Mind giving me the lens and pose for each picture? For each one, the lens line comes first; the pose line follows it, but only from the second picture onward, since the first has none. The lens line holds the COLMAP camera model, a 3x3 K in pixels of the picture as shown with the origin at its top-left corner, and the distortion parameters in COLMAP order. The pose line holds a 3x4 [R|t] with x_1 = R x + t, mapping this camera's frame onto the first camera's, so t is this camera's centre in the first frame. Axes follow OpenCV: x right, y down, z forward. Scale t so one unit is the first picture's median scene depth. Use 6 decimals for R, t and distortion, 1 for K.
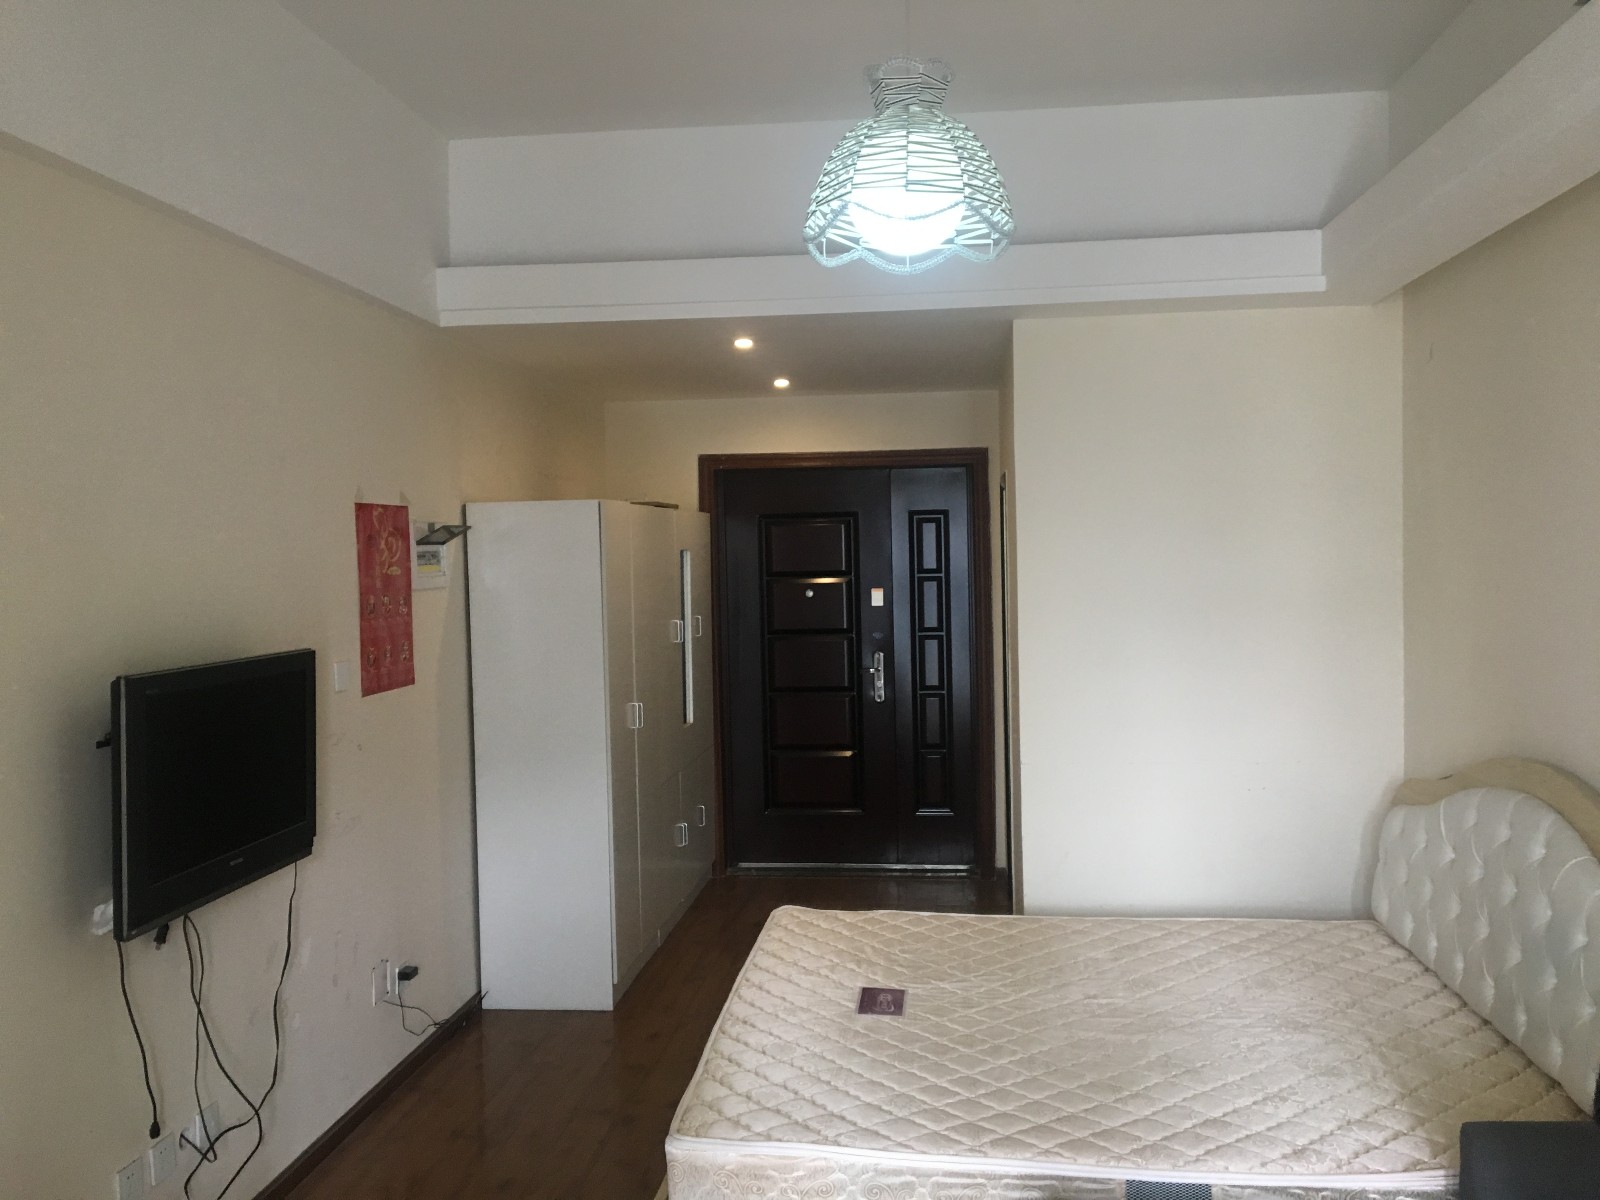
lens RADIAL K [[1336.6, 0, 803.9], [0, 1336.6, 604.8], [0, 0, 1]] dist [0.092989, -0.138356]
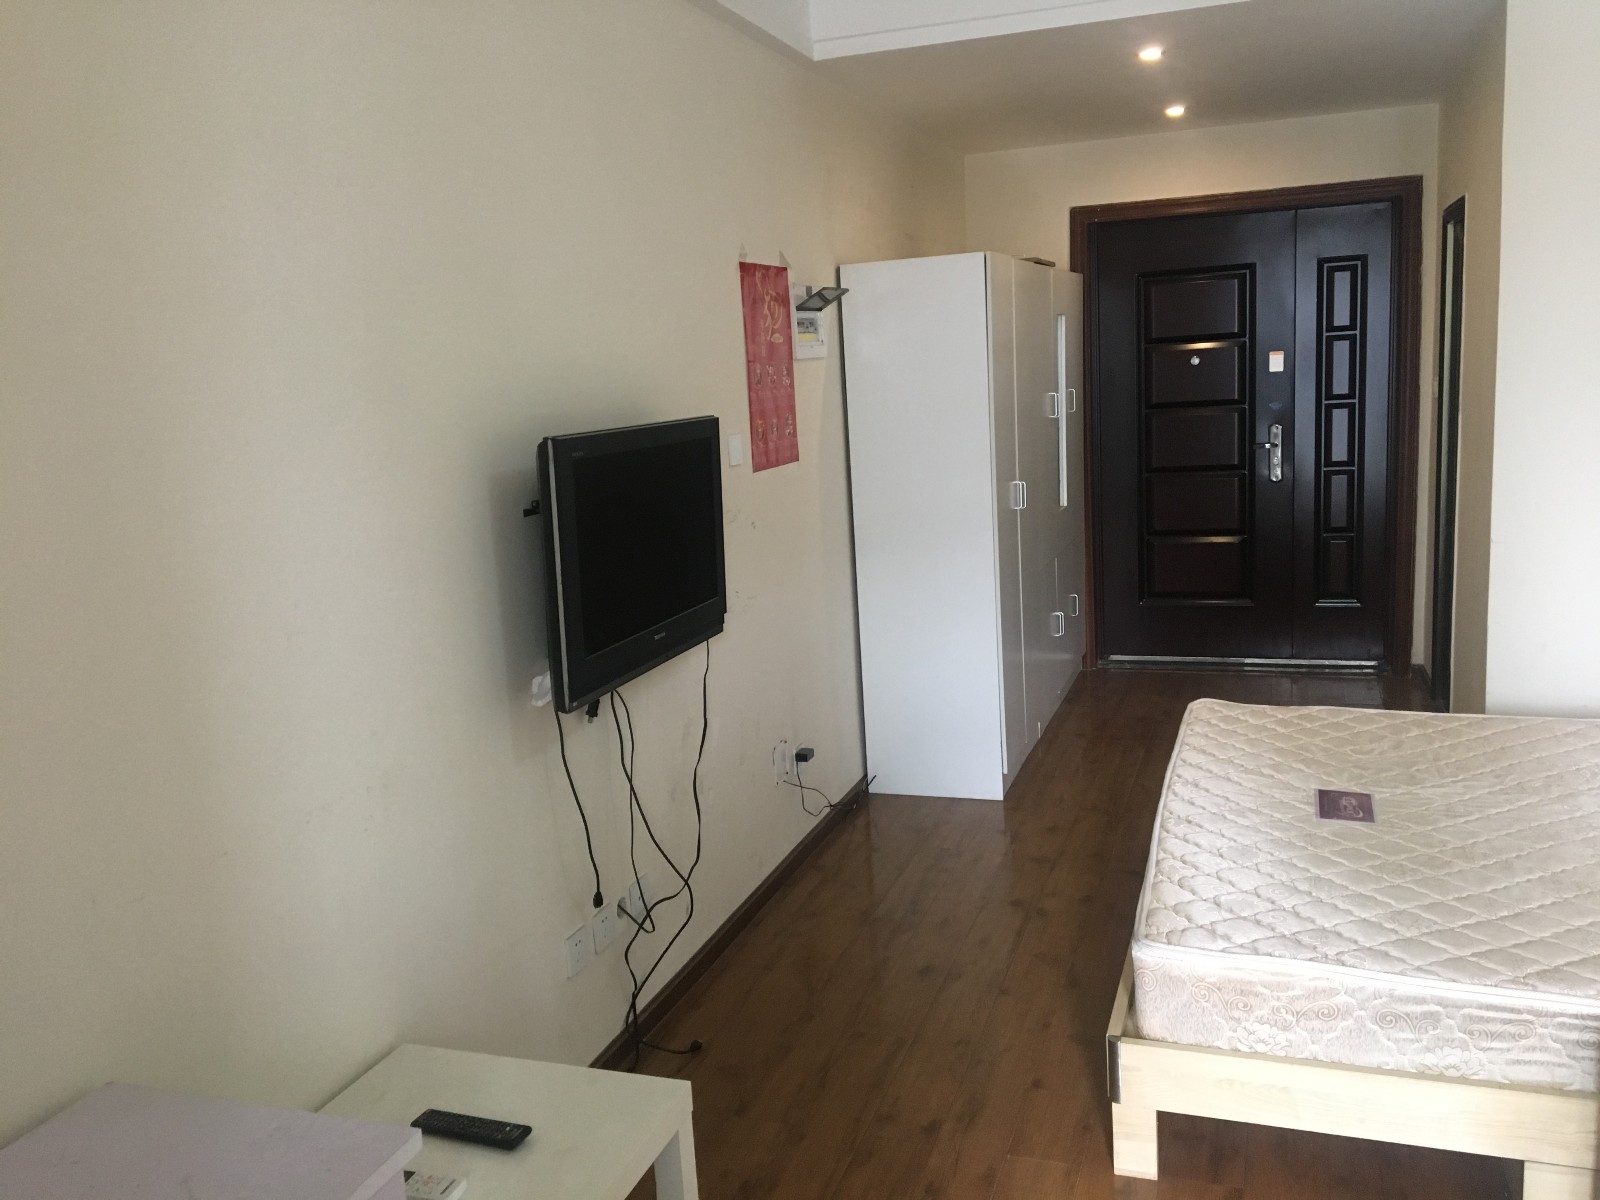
lens RADIAL K [[1336.6, 0, 803.9], [0, 1336.6, 604.8], [0, 0, 1]] dist [0.092989, -0.138356]
pose [[0.973957, 0.004489, -0.226689, -0.077729], [0.029212, 0.988987, 0.145089, 0.024497], [0.224844, -0.147933, 0.963100, 0.082990]]
